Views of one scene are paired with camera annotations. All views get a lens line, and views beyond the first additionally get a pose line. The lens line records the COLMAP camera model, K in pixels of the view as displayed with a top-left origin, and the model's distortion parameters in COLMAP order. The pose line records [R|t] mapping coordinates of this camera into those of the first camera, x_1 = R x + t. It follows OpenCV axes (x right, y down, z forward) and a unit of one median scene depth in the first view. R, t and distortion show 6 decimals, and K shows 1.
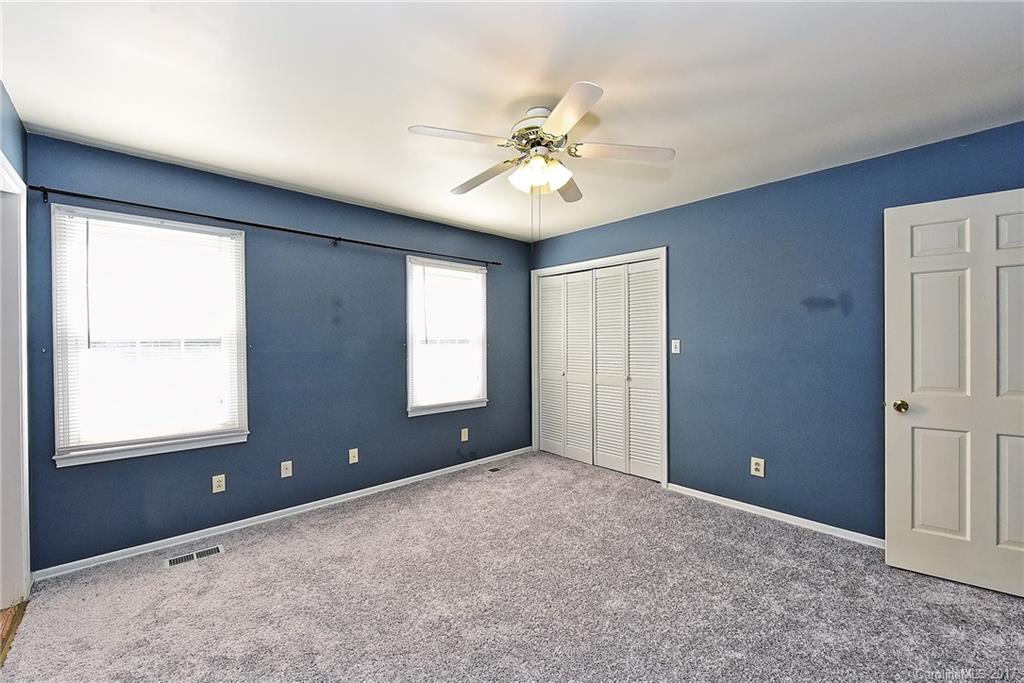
lens RADIAL K [[413.2, 0, 512.0], [0, 413.2, 341.5], [0, 0, 1]] dist [0.001318, 0.000083]
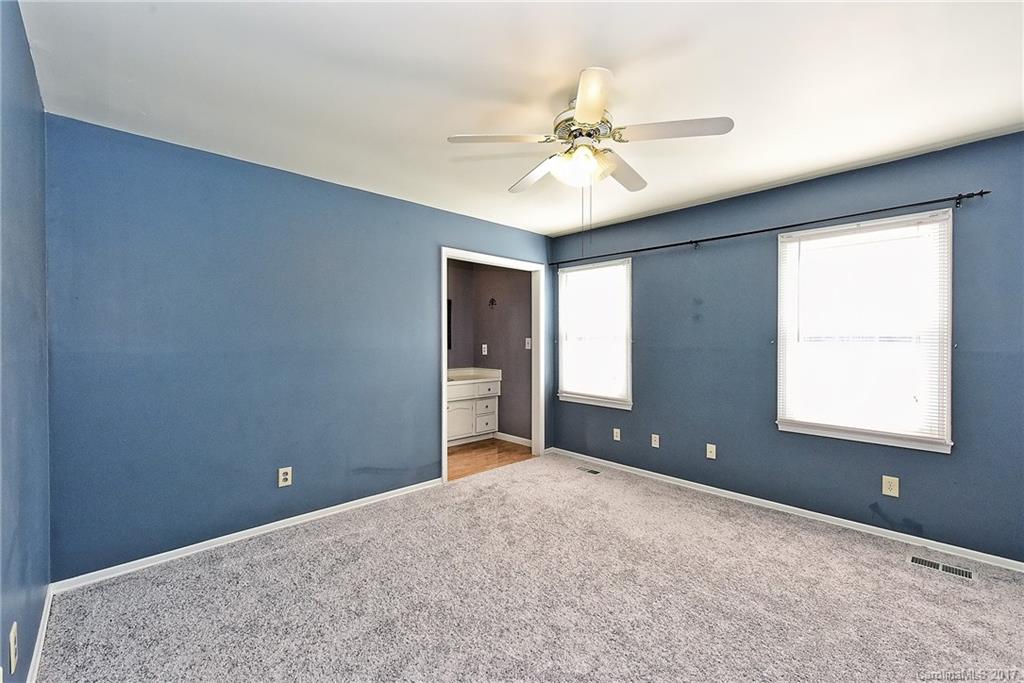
lens RADIAL K [[428.9, 0, 516.3], [0, 428.9, 340.5], [0, 0, 1]] dist [0.000099, -0.000180]
pose [[0.010921, 0.020352, -0.999733, 0.668824], [0.006811, 0.999768, 0.020427, -0.019592], [0.999917, -0.007032, 0.010780, 0.521241]]
